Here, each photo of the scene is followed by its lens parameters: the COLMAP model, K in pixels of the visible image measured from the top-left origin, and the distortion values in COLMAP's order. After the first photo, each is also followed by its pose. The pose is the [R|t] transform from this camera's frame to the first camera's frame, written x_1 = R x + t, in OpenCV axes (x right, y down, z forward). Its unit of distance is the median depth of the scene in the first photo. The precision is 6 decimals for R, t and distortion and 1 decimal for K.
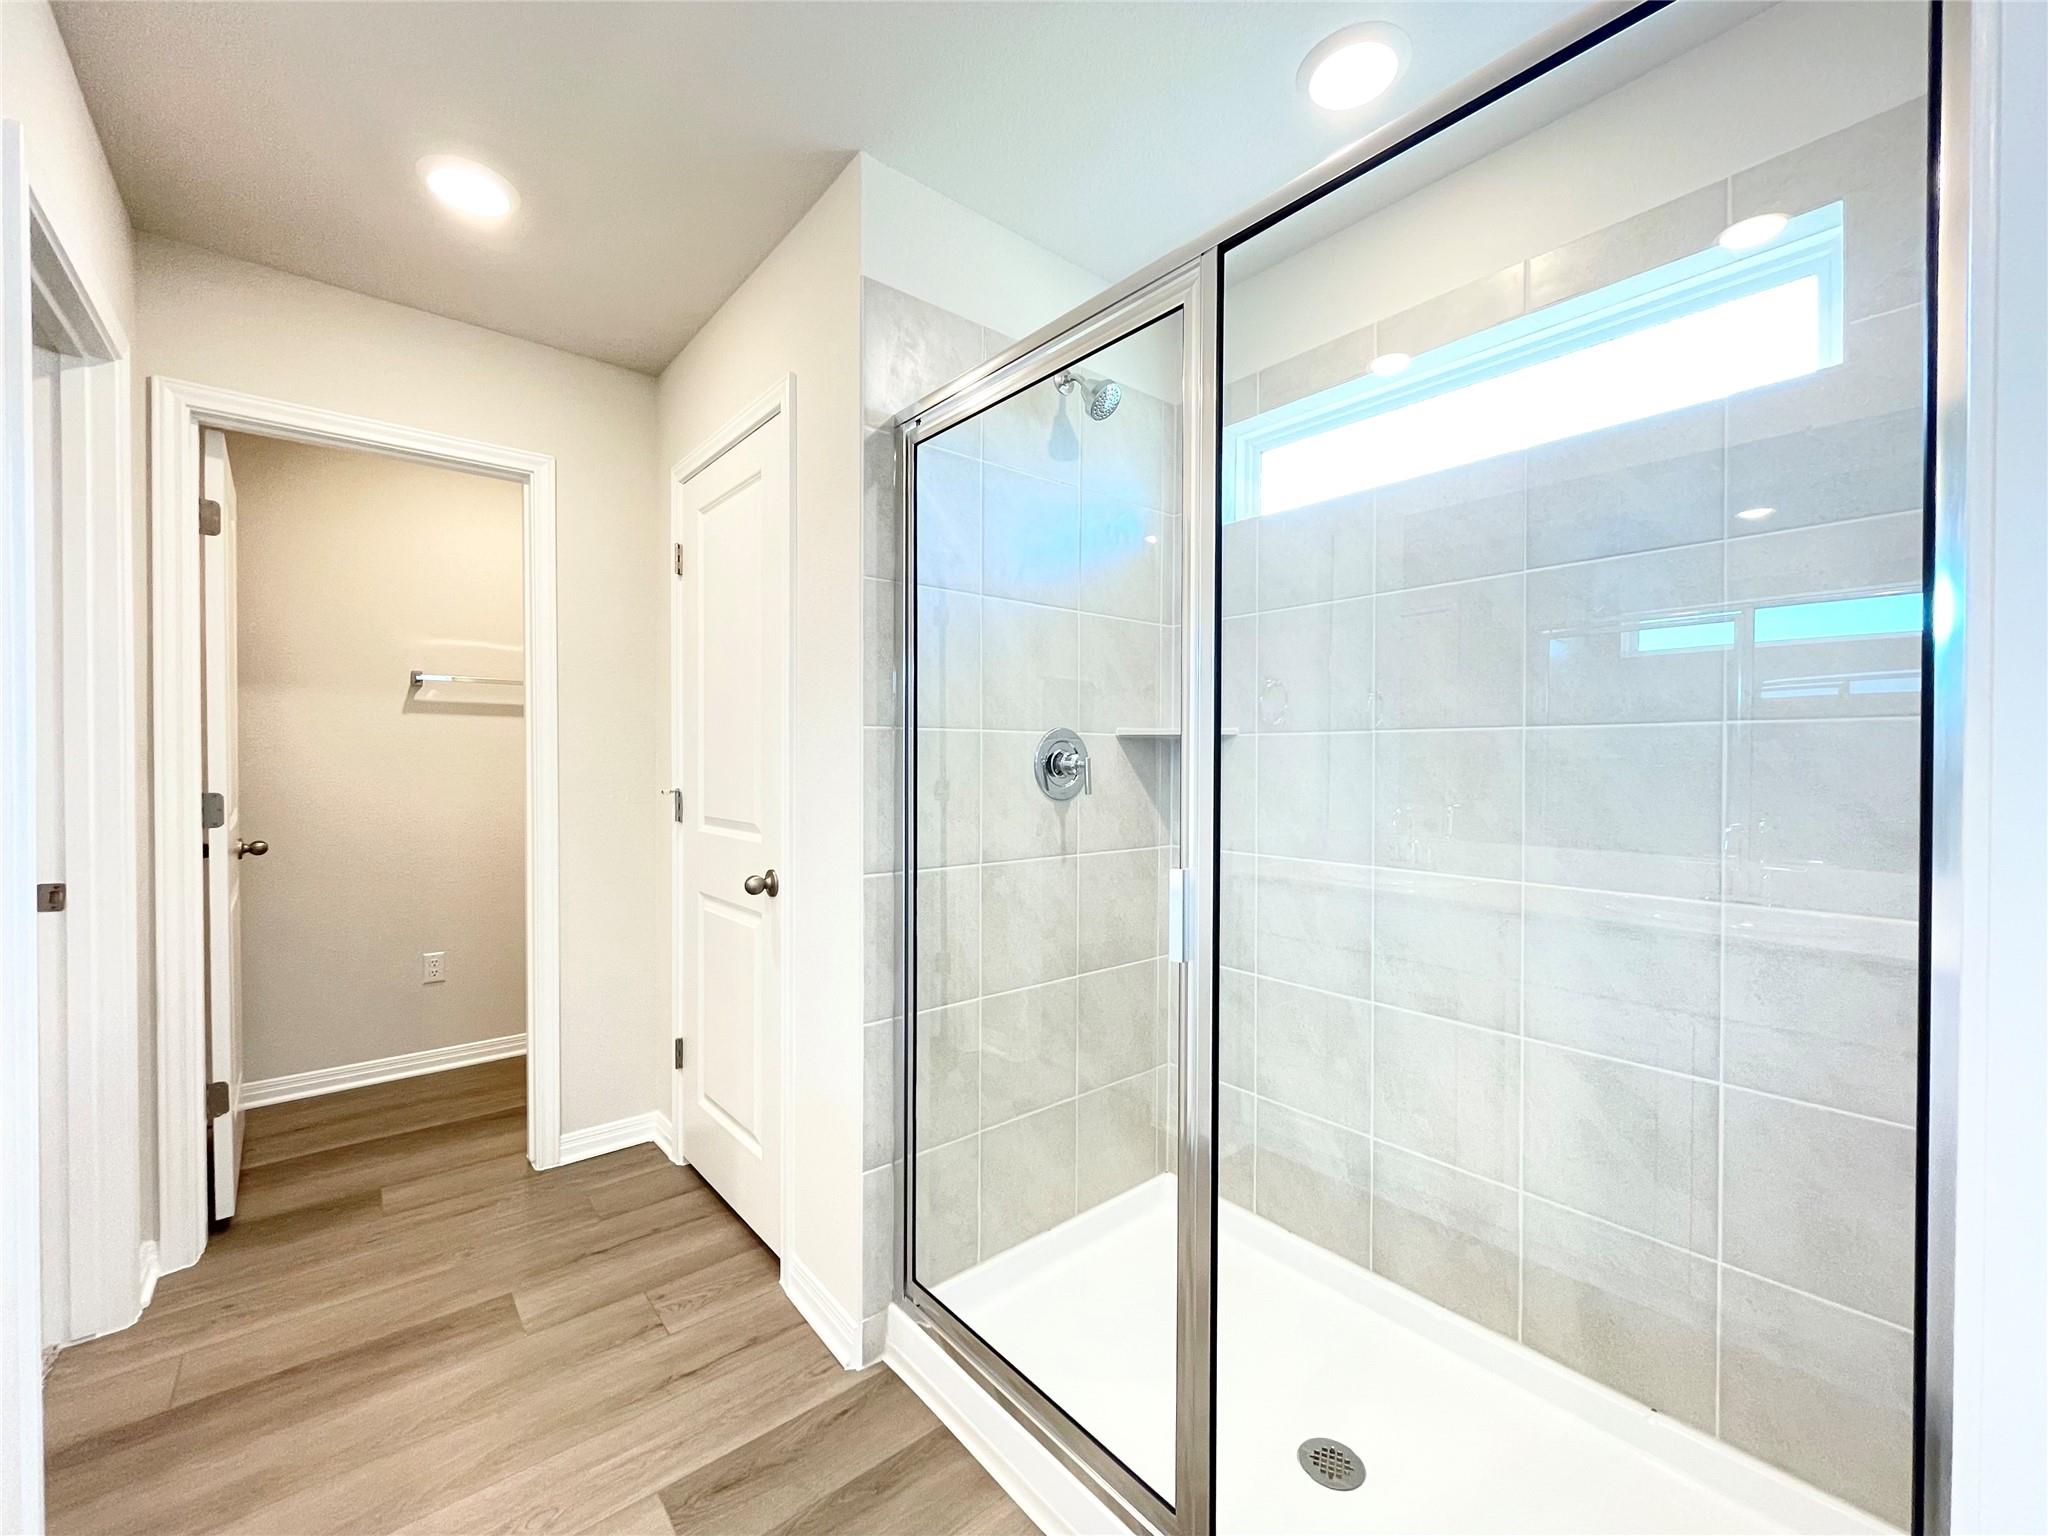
lens RADIAL K [[826.6, 0, 1024.0], [0, 826.6, 768.0], [0, 0, 1]] dist [-0.000730, -0.000858]
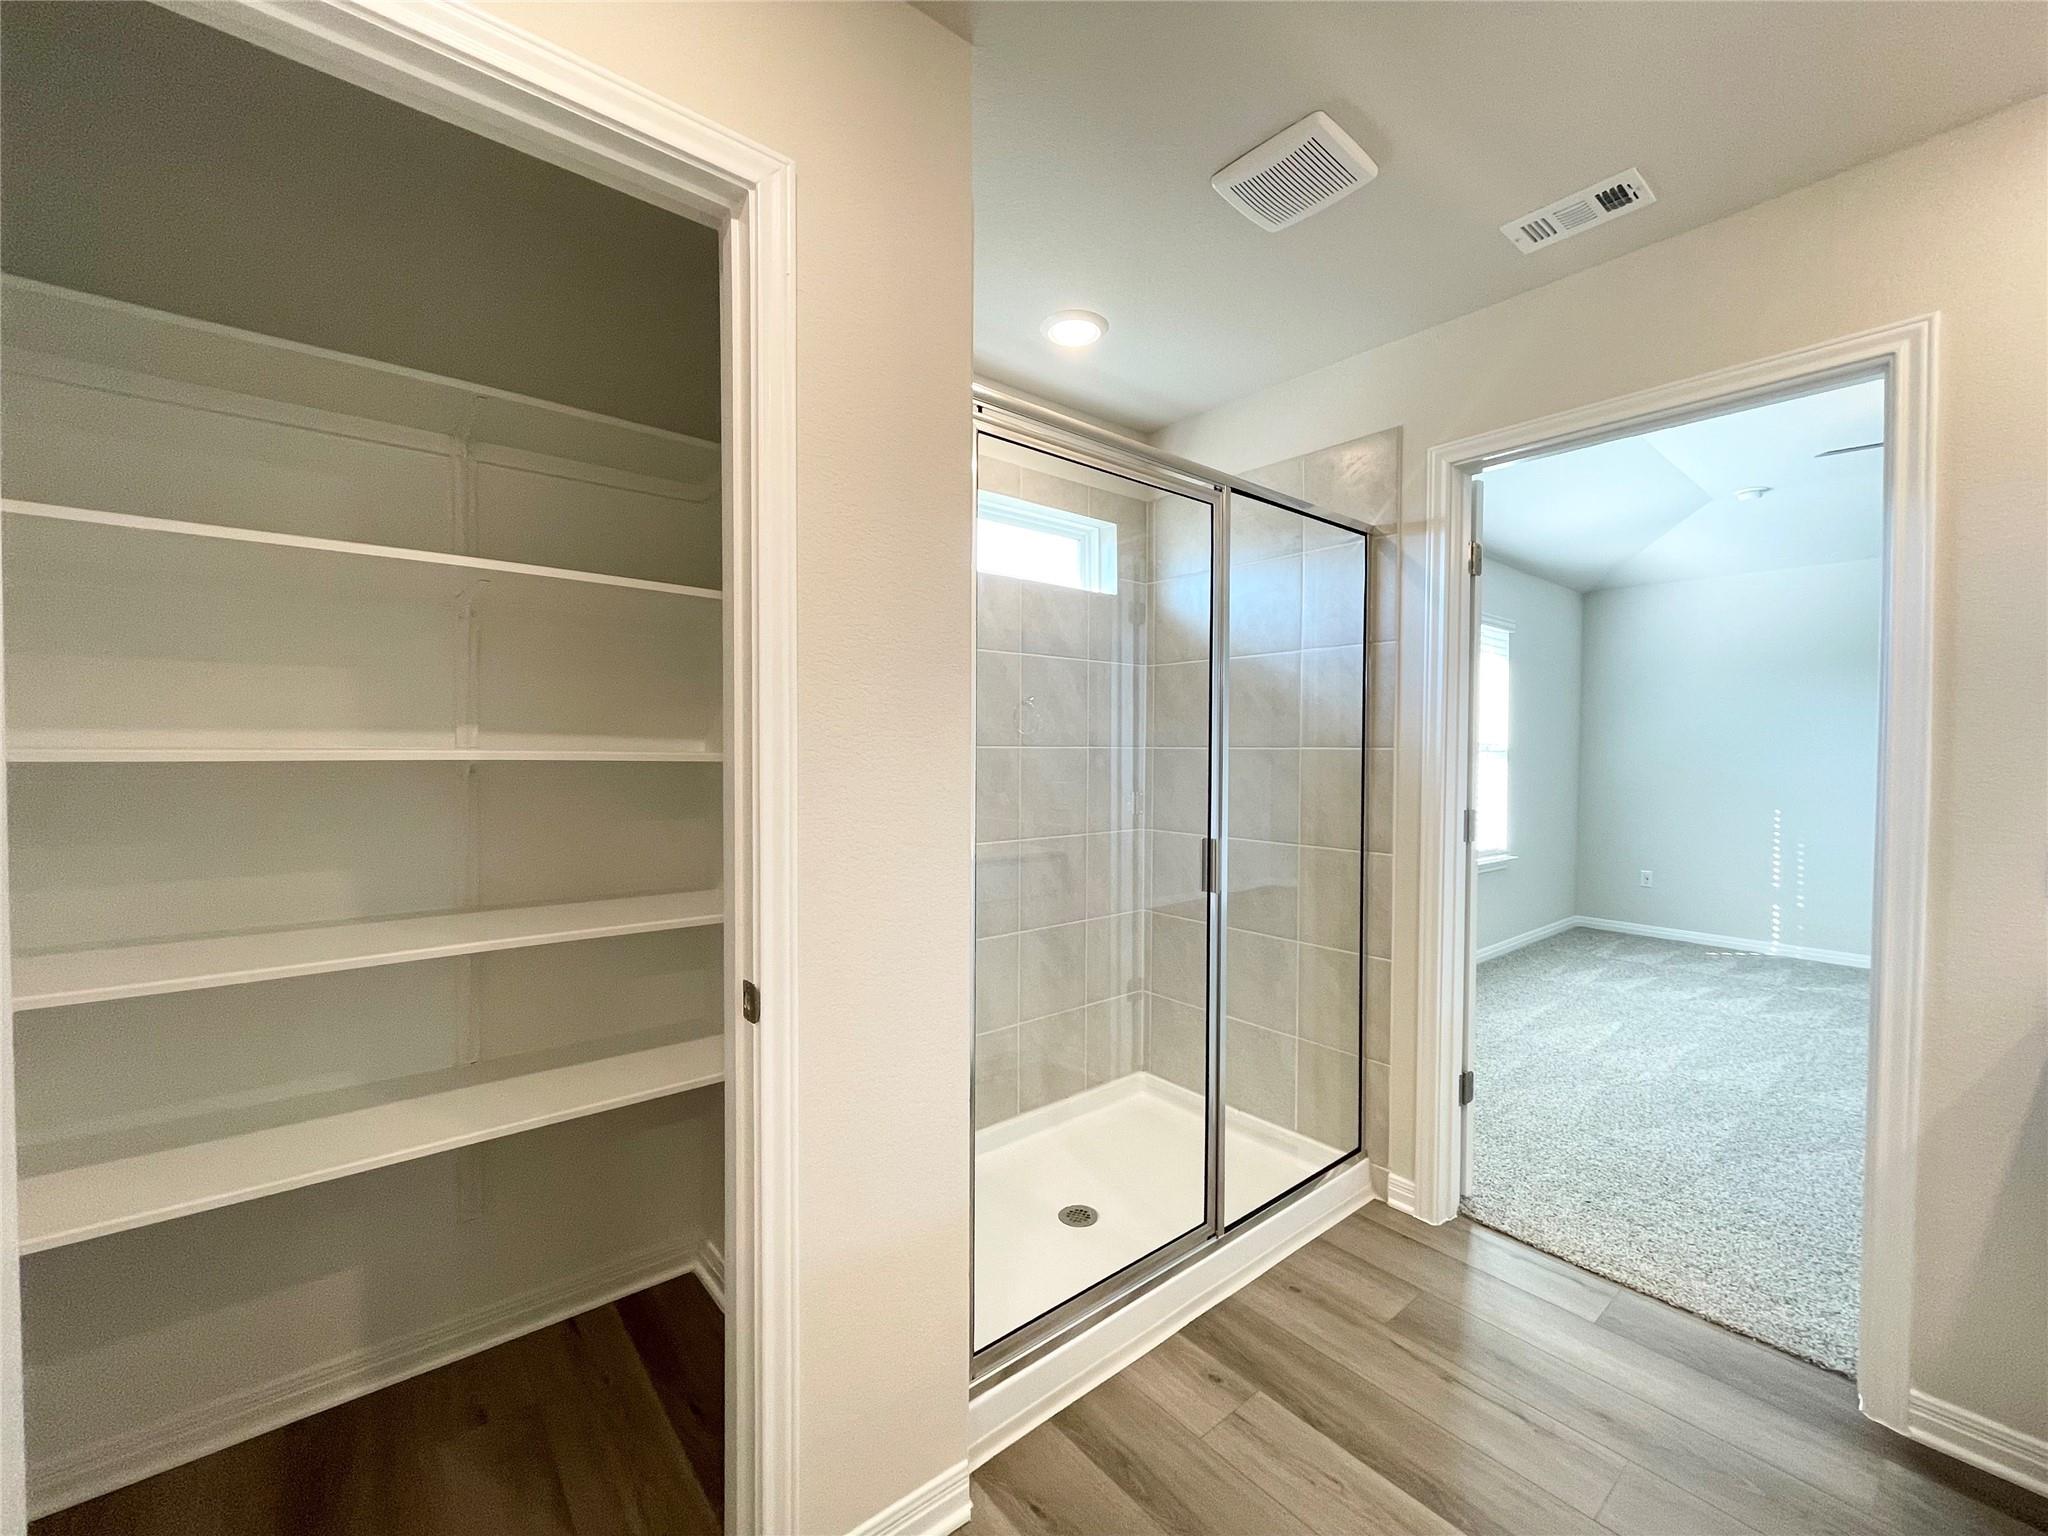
lens RADIAL K [[826.6, 0, 1024.0], [0, 826.6, 768.0], [0, 0, 1]] dist [-0.000730, -0.000858]
pose [[0.012036, -0.023559, 0.999650, -0.871757], [0.007225, 0.999698, 0.023473, -0.037225], [-0.999901, 0.006940, 0.012202, 0.792103]]
